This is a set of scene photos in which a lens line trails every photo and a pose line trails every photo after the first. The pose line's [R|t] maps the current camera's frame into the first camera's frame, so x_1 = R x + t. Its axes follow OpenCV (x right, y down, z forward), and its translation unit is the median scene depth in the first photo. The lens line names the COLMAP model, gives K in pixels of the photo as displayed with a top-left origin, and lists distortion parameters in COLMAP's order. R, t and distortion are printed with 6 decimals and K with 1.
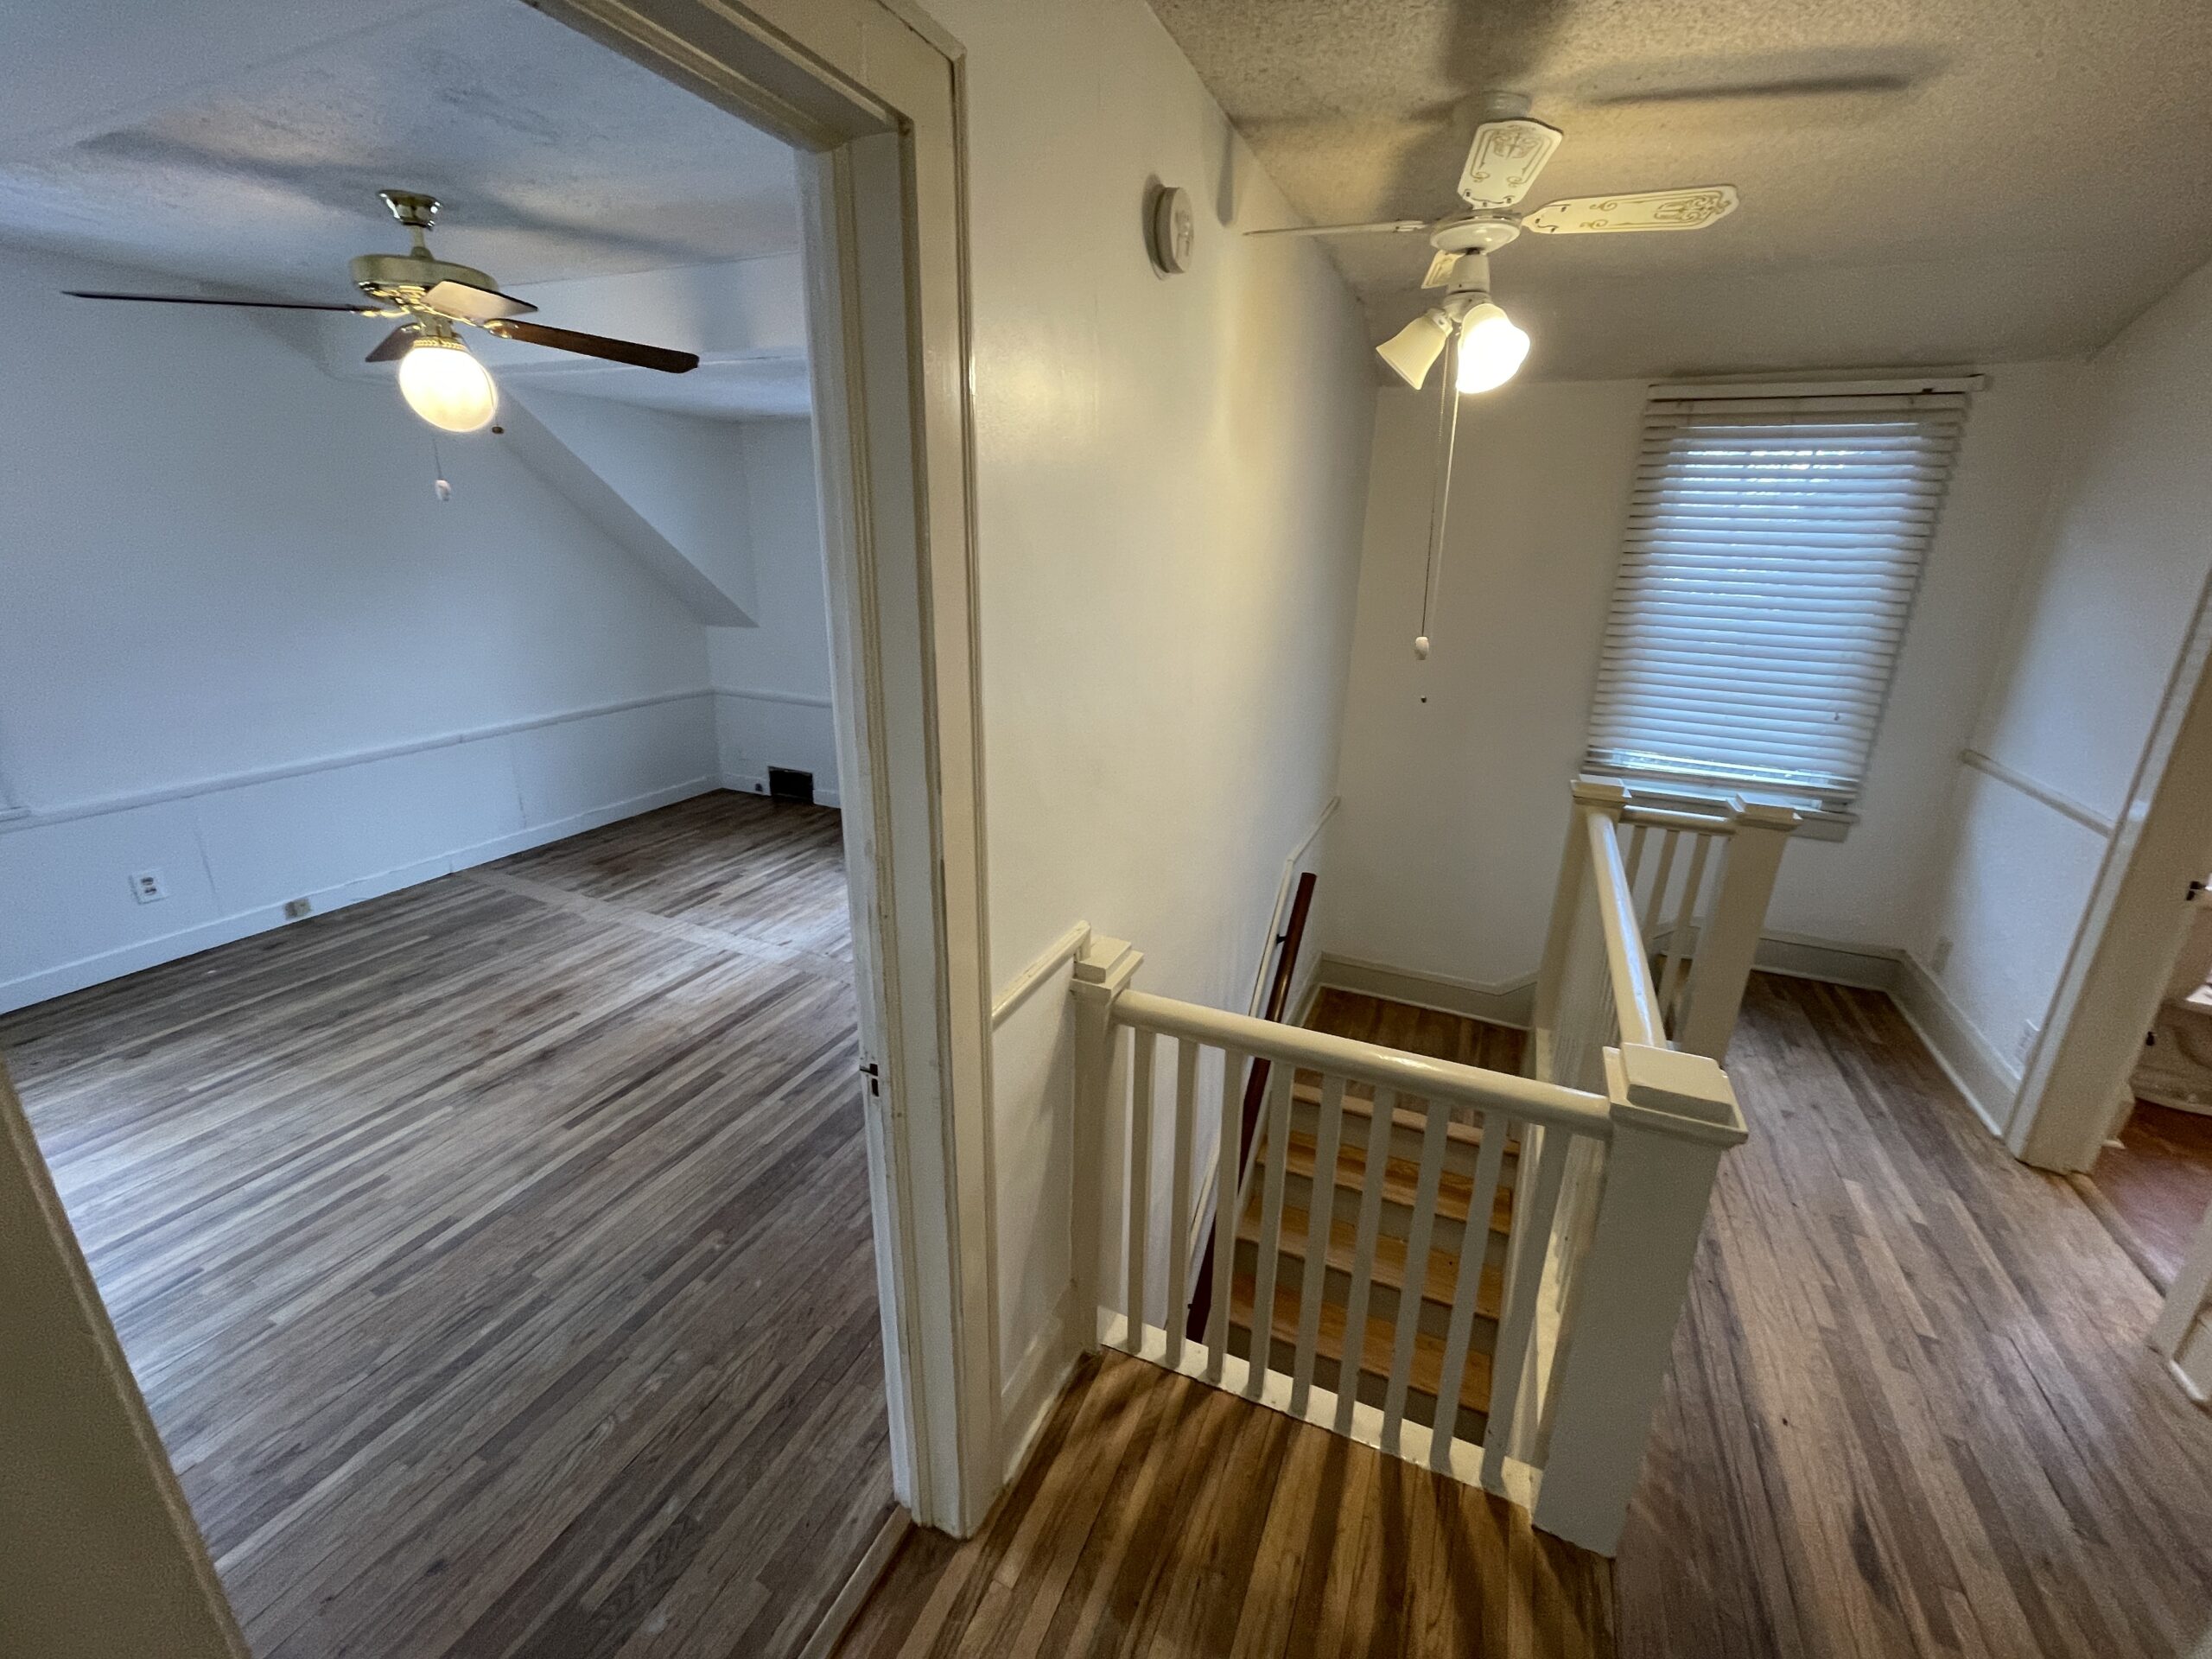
lens RADIAL K [[892.7, 0, 1101.6], [0, 892.7, 827.2], [0, 0, 1]] dist [-0.002512, 0.000710]
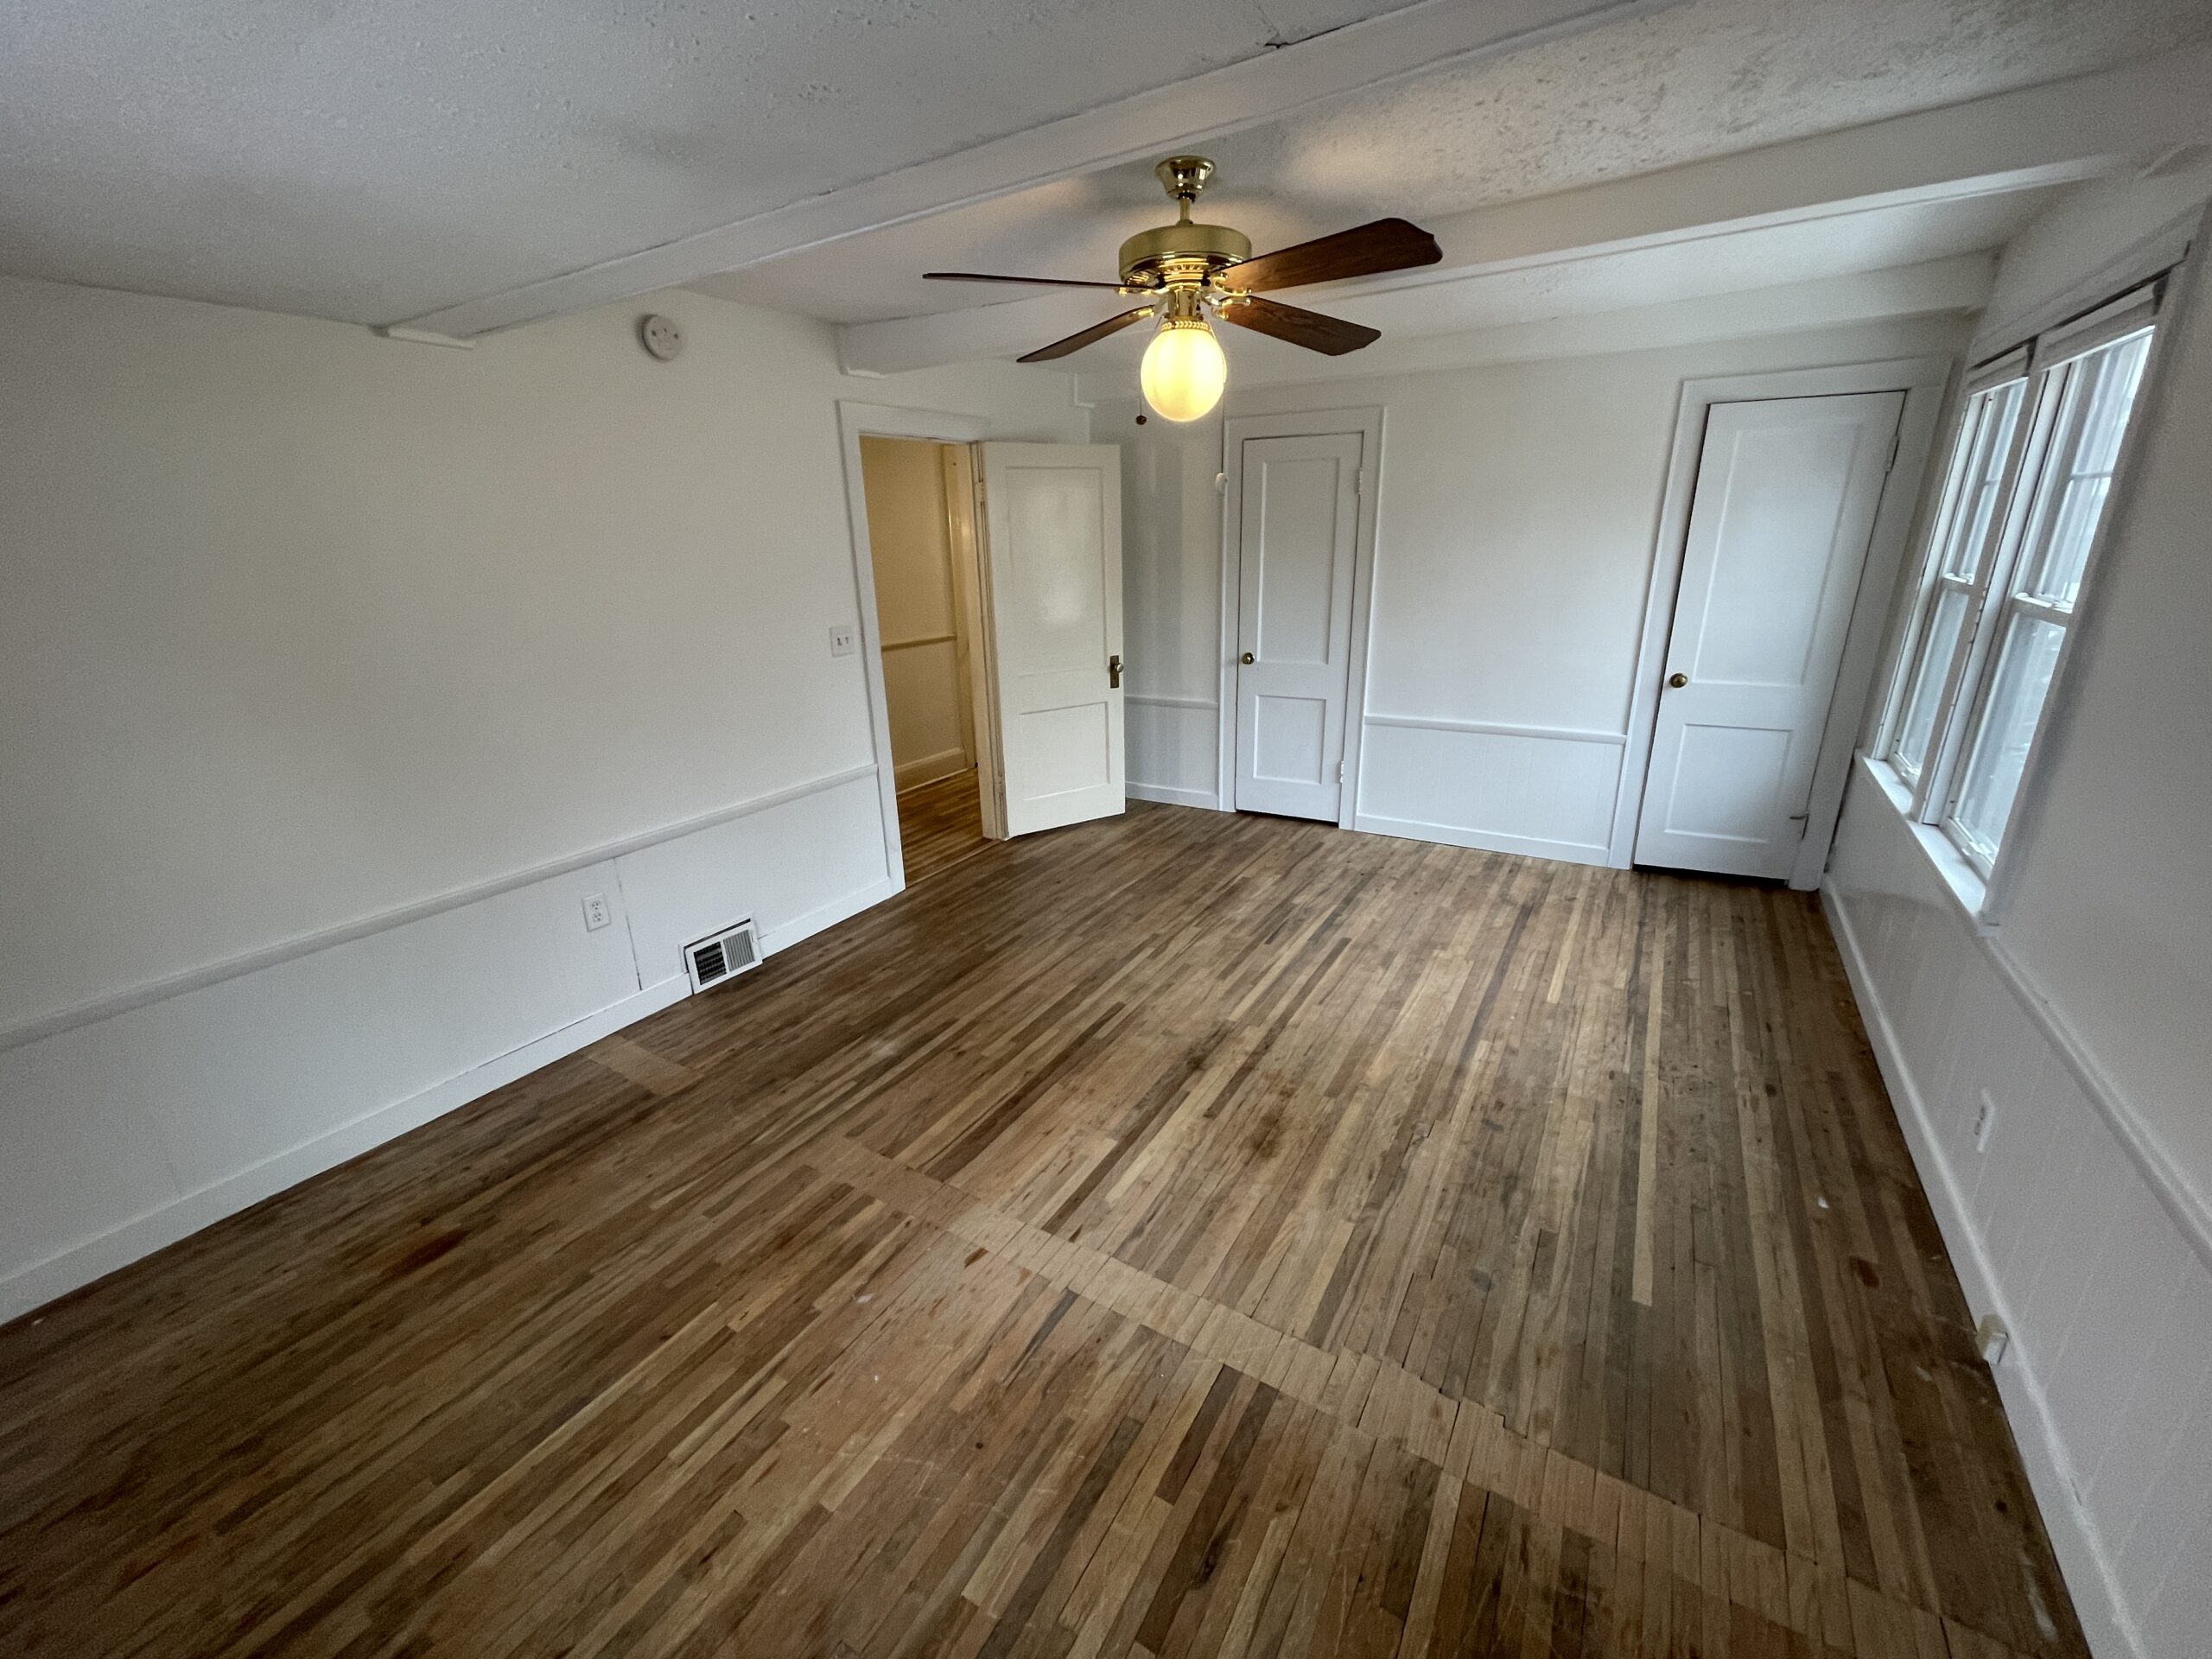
lens RADIAL K [[892.7, 0, 1100.3], [0, 892.7, 825.8], [0, 0, 1]] dist [-0.002512, 0.000710]
pose [[-0.991743, -0.032599, 0.124031, -0.568820], [0.048899, 0.797961, 0.600722, -0.491836], [-0.118555, 0.601827, -0.789778, 1.463793]]
